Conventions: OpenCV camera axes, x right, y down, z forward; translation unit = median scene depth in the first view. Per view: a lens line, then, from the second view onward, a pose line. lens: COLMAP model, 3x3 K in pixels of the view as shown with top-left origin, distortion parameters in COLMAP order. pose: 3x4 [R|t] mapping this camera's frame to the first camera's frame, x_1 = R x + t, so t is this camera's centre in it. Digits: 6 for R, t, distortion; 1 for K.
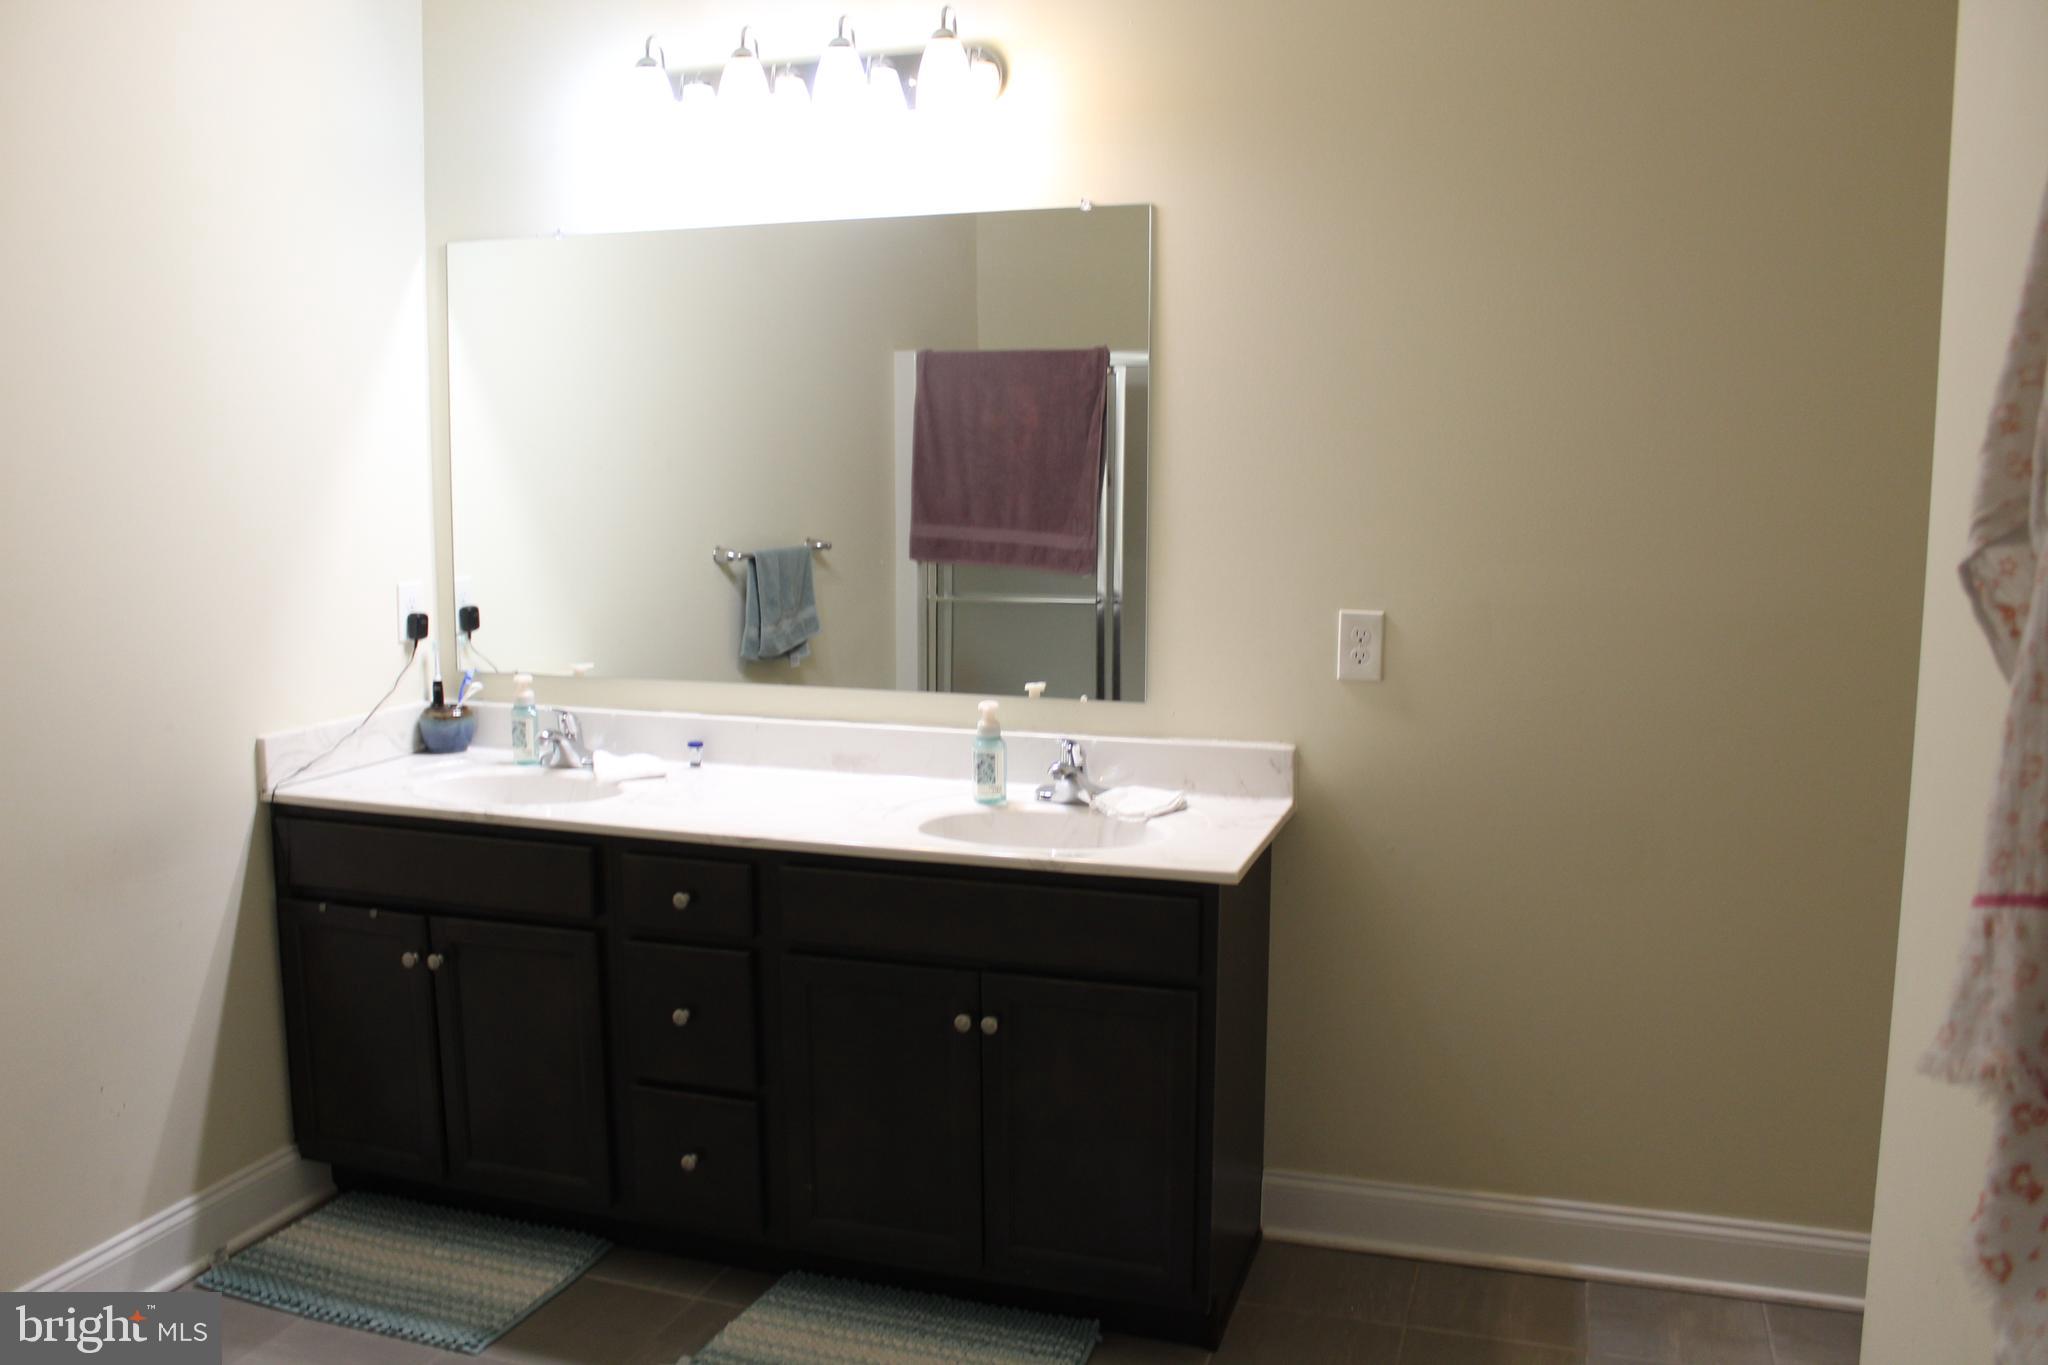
lens RADIAL K [[1703.0, 0, 1024.0], [0, 1703.0, 682.5], [0, 0, 1]] dist [-0.159839, 0.135139]
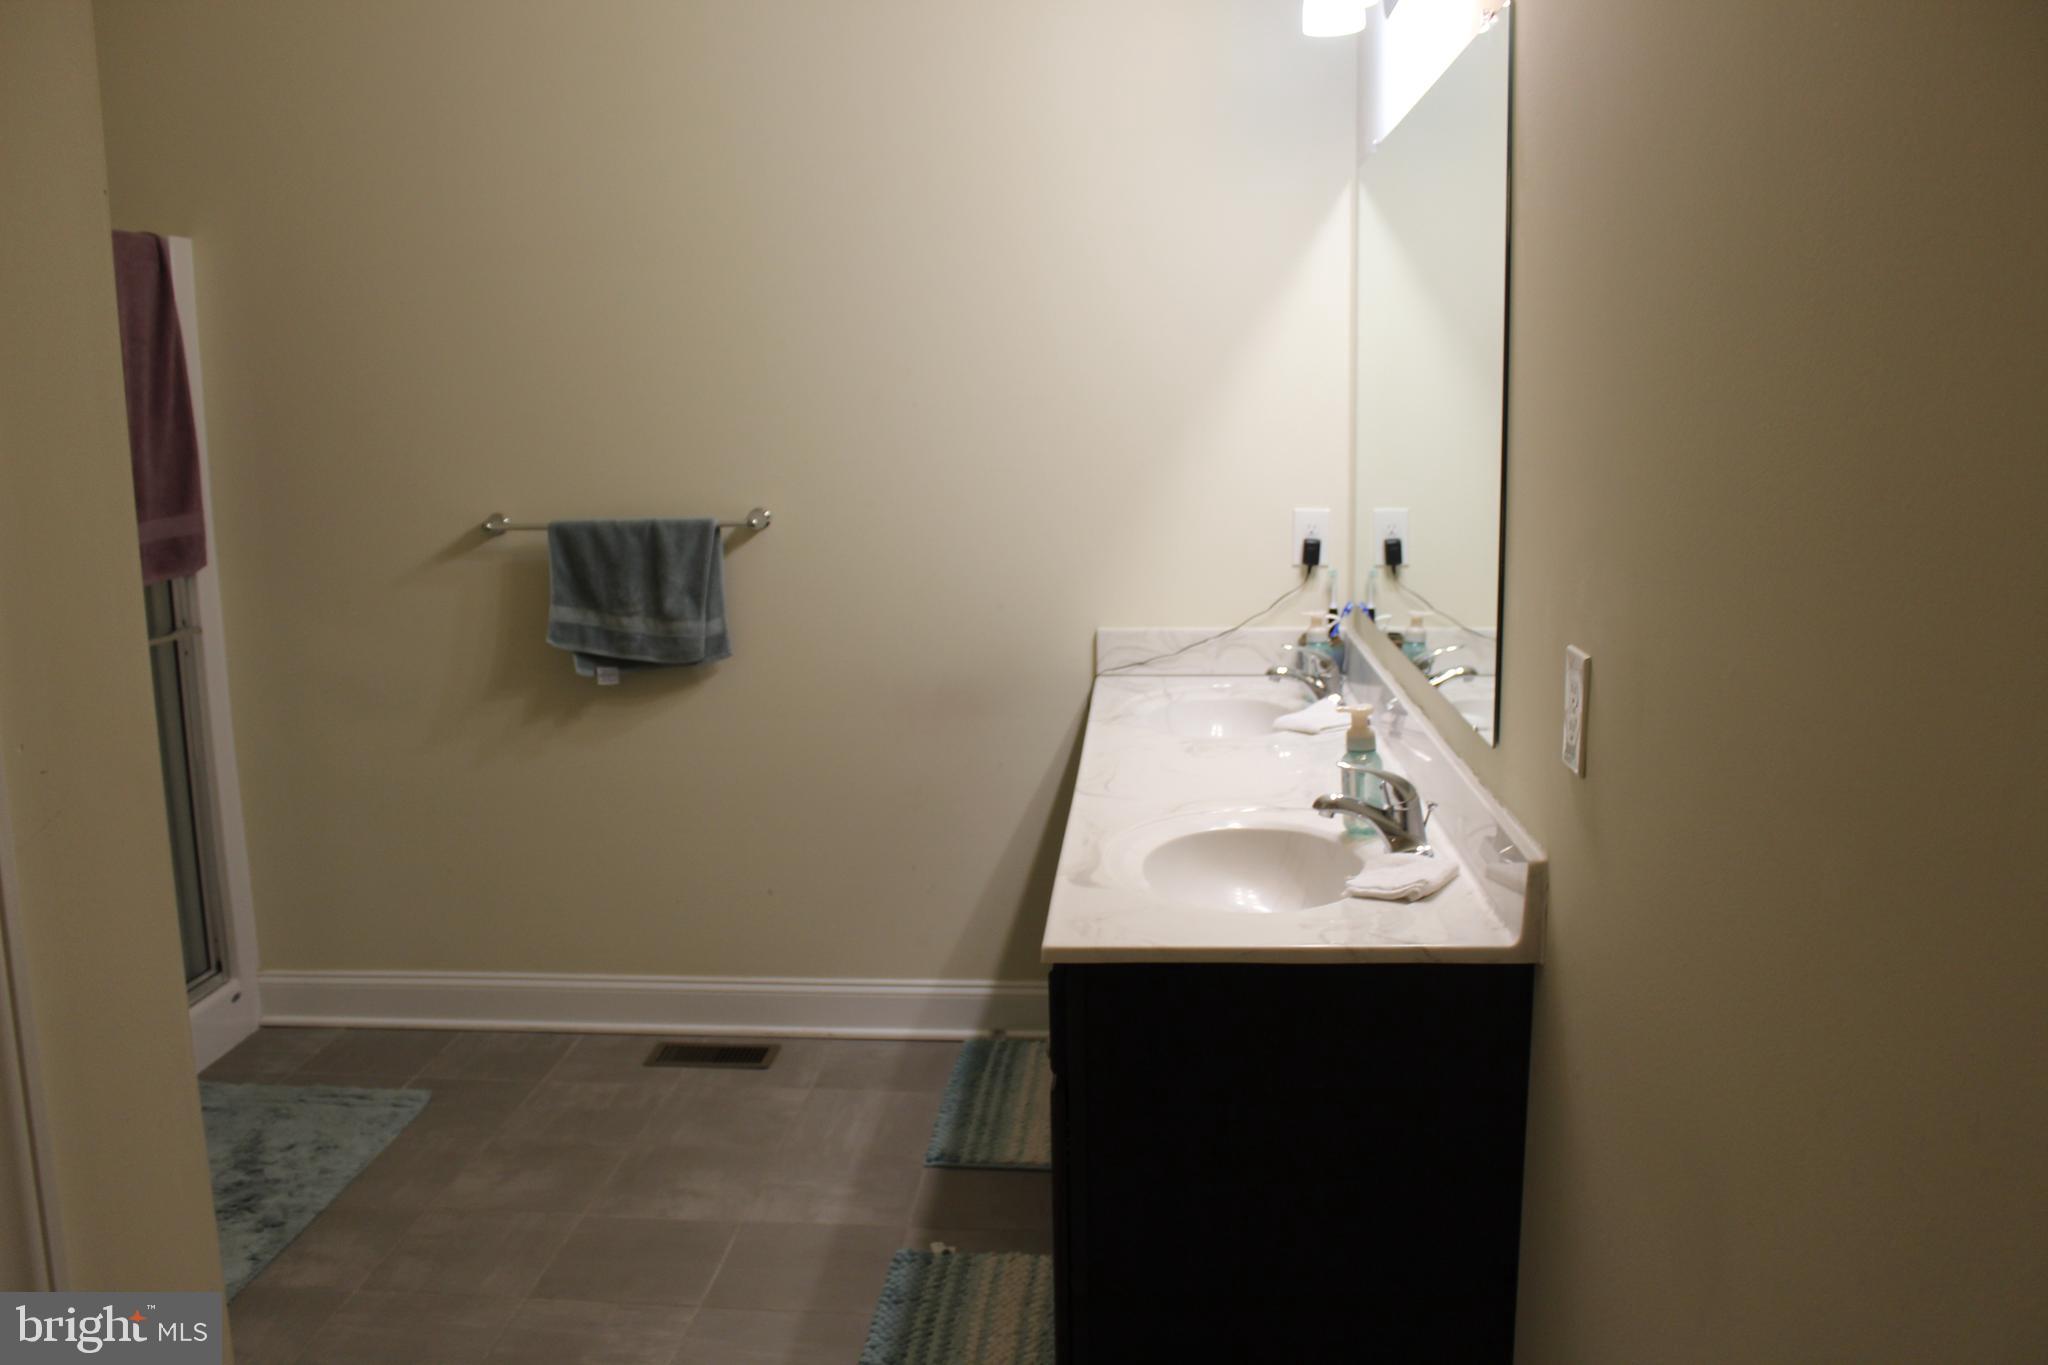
lens RADIAL K [[1703.0, 0, 1024.0], [0, 1703.0, 682.5], [0, 0, 1]] dist [-0.159839, 0.135139]
pose [[0.232511, 0.160507, -0.959258, 0.679218], [-0.110134, 0.984290, 0.138000, -0.089385], [0.966338, 0.073560, 0.246535, 0.658895]]
